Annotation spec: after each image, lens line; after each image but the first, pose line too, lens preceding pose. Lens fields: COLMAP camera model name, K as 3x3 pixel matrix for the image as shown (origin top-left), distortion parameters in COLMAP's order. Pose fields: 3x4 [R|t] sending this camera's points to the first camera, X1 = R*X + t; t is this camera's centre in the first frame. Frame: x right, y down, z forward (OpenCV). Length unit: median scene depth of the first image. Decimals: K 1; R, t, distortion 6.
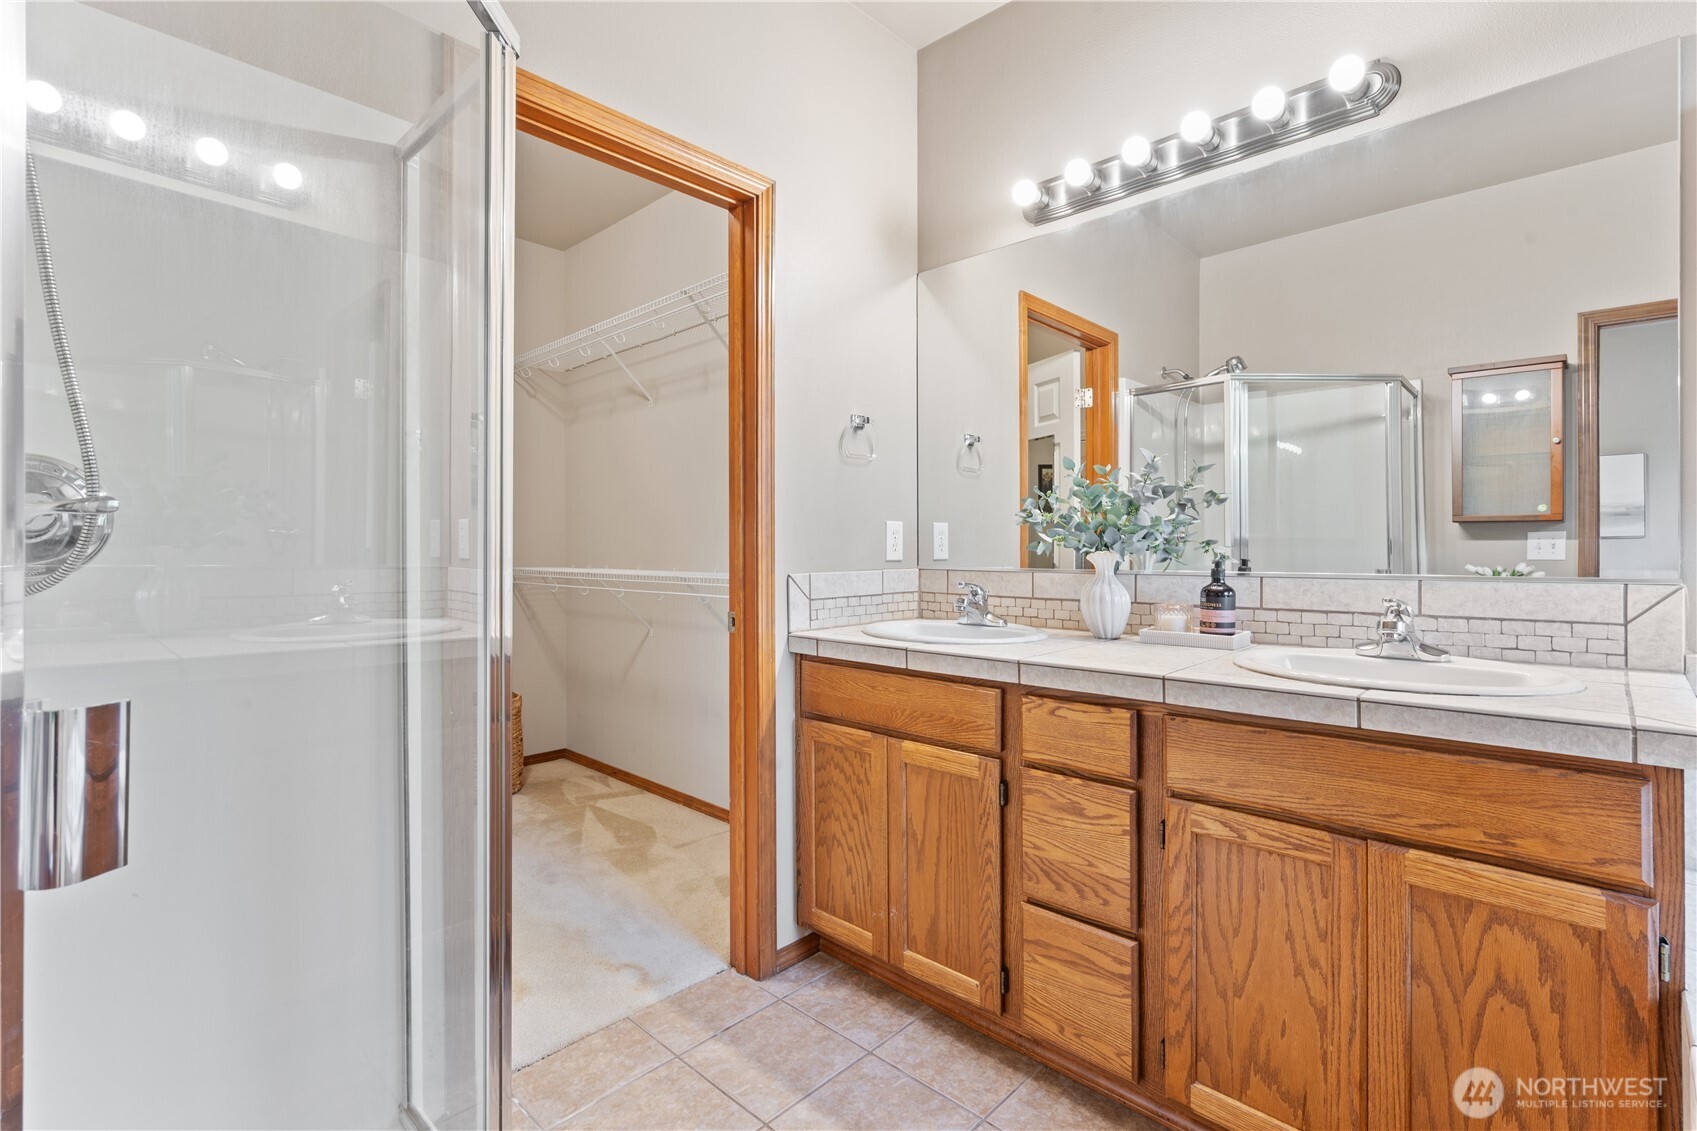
lens RADIAL K [[779.3, 0, 854.1], [0, 779.3, 559.5], [0, 0, 1]] dist [-0.001053, -0.000126]
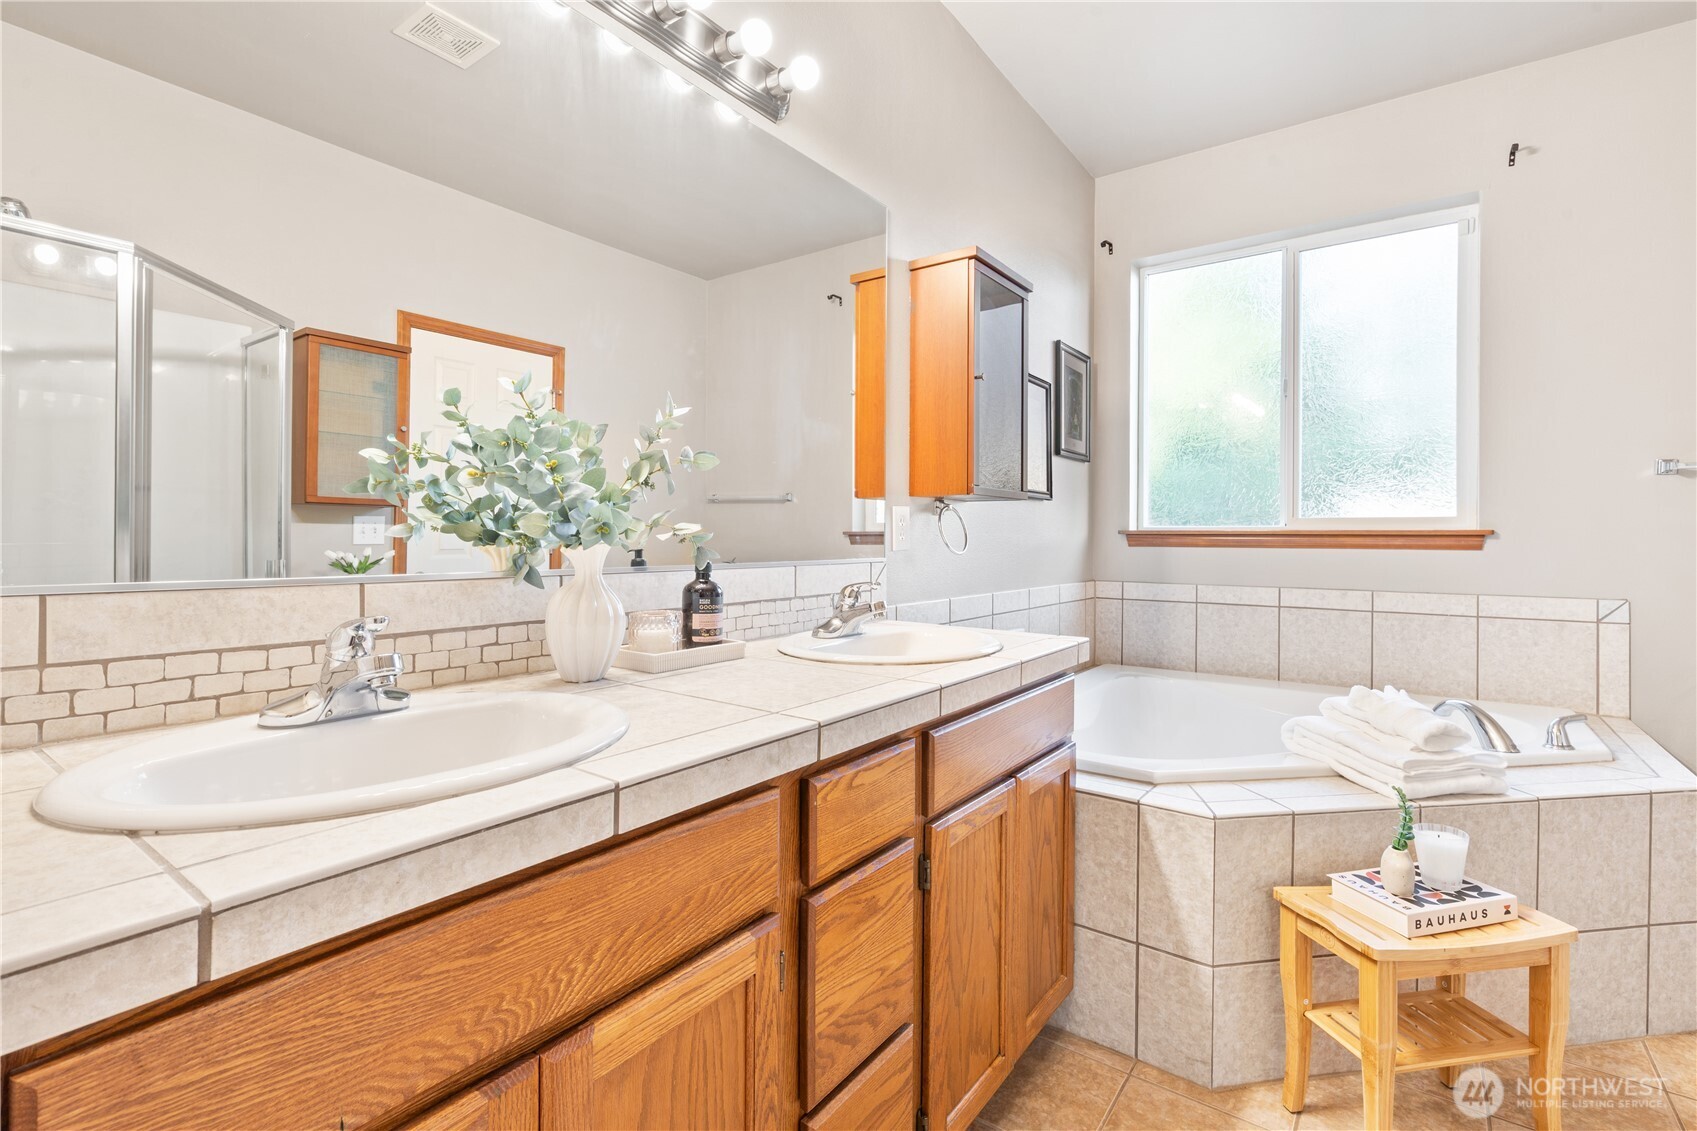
lens RADIAL K [[786.4, 0, 854.8], [0, 786.4, 535.4], [0, 0, 1]] dist [-0.000206, -0.000199]
pose [[-0.142501, 0.002440, 0.989792, -0.360397], [0.005329, 0.999984, -0.001698, -0.013591], [-0.989780, 0.005033, -0.142512, 0.961189]]
